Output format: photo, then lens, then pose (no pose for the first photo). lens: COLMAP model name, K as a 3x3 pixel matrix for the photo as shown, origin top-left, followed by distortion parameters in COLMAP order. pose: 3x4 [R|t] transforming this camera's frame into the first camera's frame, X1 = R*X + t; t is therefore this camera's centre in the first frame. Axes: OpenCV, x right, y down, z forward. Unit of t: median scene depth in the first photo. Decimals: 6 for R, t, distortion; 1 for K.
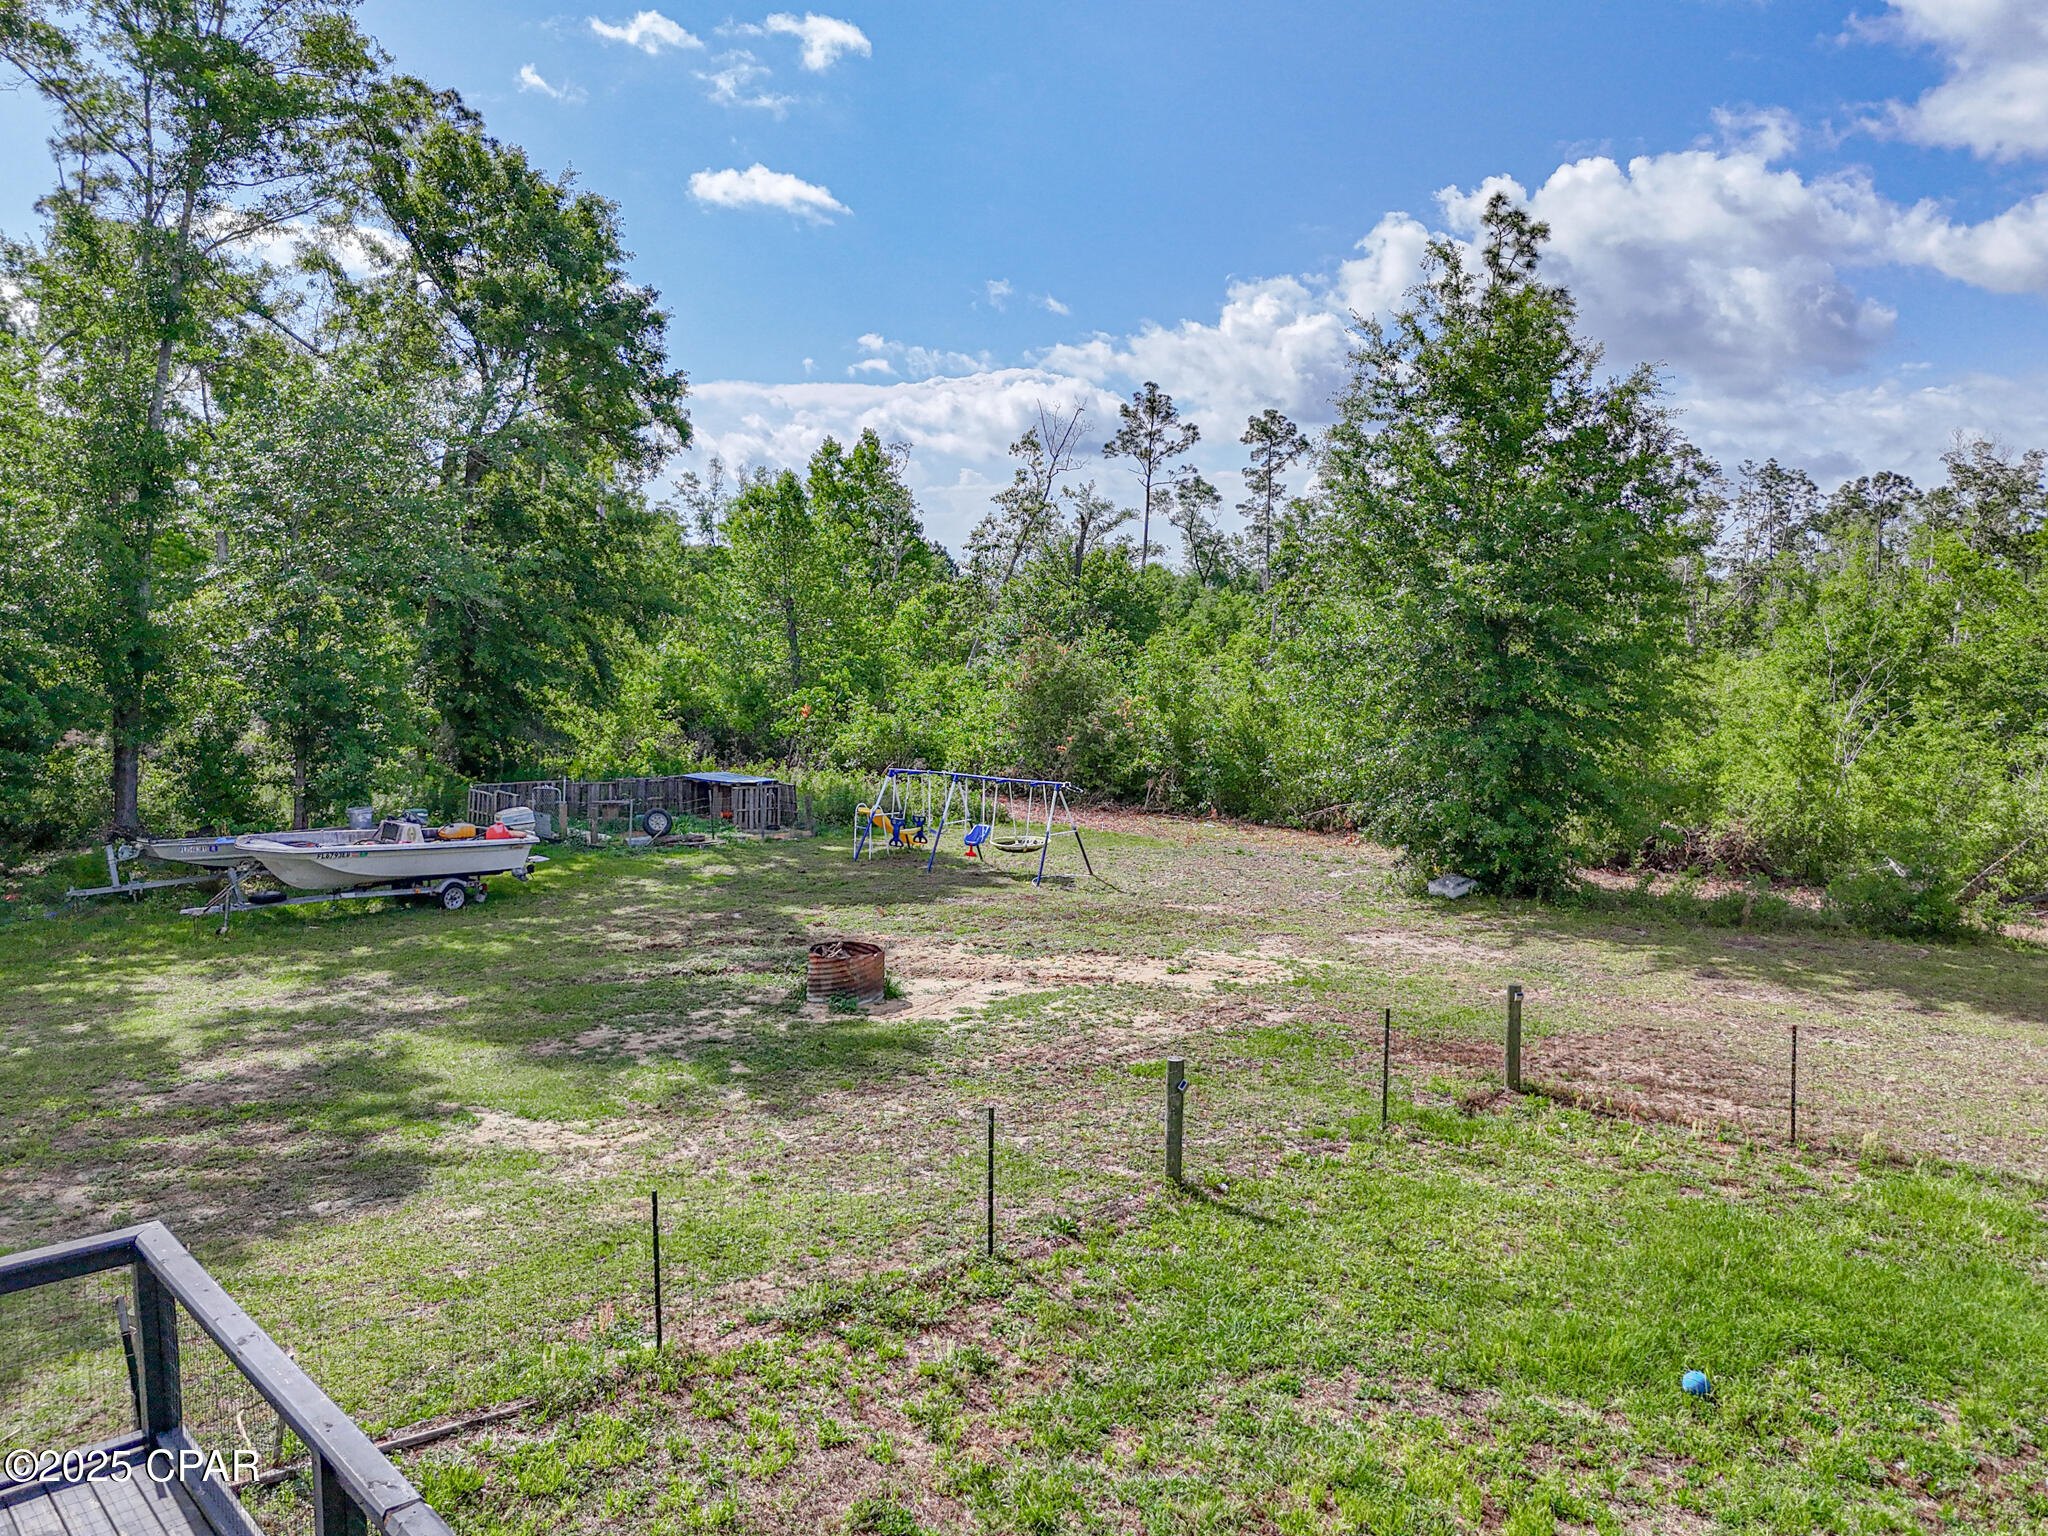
lens RADIAL K [[1518.3, 0, 1046.4], [0, 1518.3, 747.8], [0, 0, 1]] dist [0.098779, -0.087740]
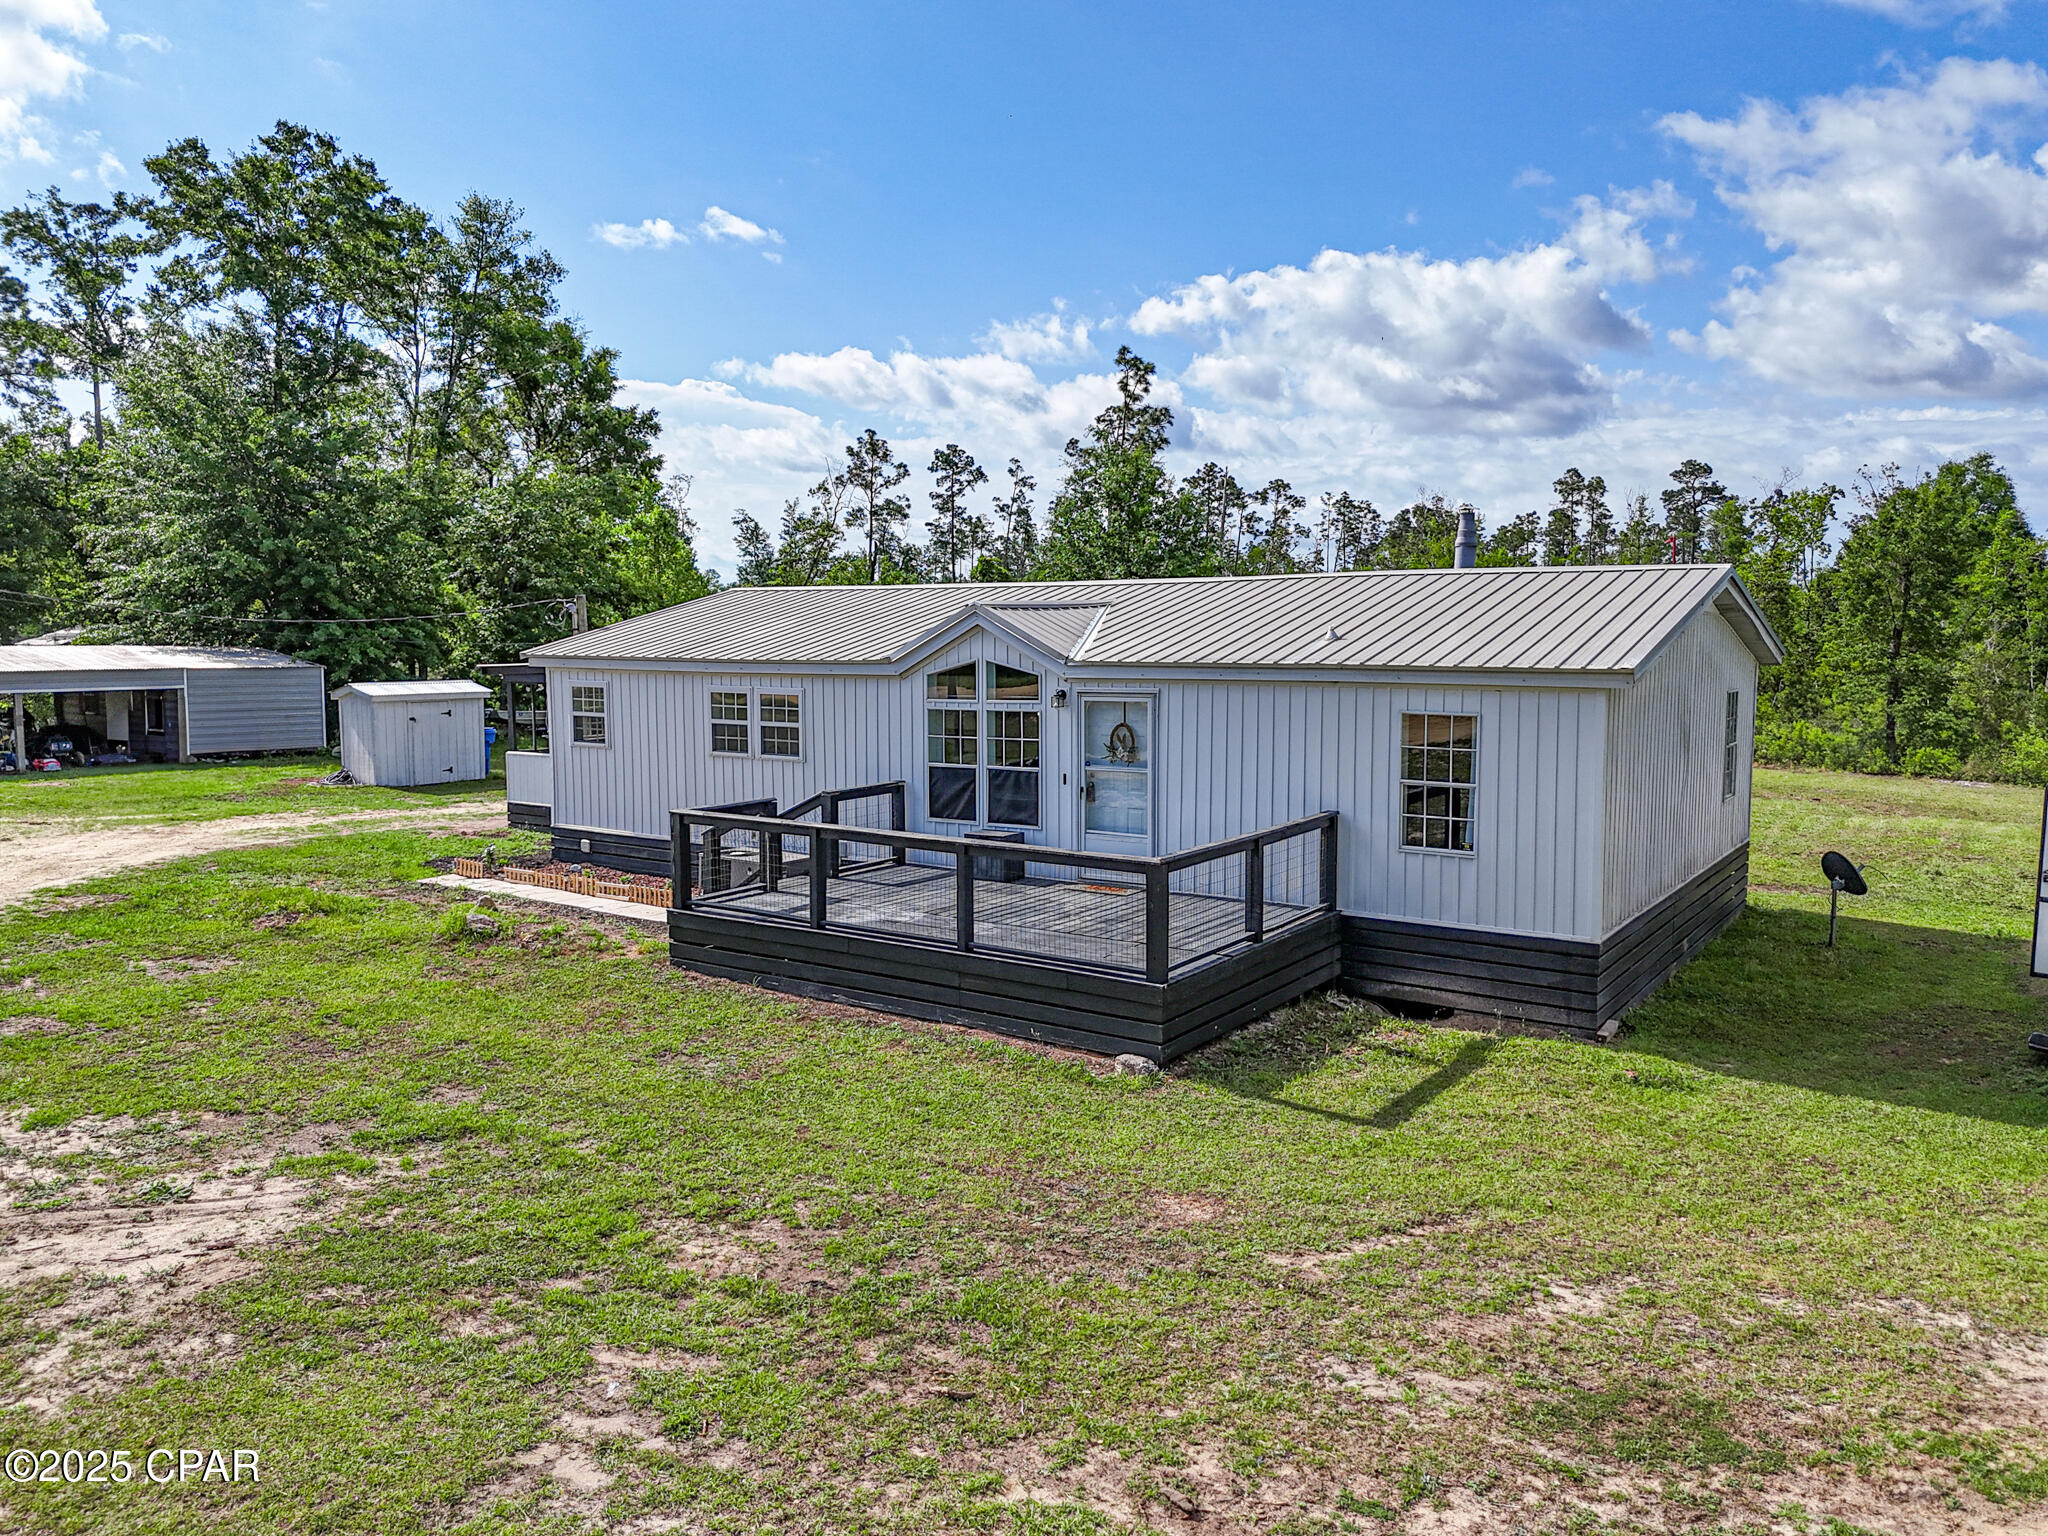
lens RADIAL K [[1534.1, 0, 1036.4], [0, 1534.1, 757.2], [0, 0, 1]] dist [0.037645, -0.031335]
pose [[0.975986, -0.019846, 0.216929, -0.055177], [0.019785, 0.999801, 0.002454, 0.022606], [-0.216934, 0.001897, 0.976184, -0.191387]]
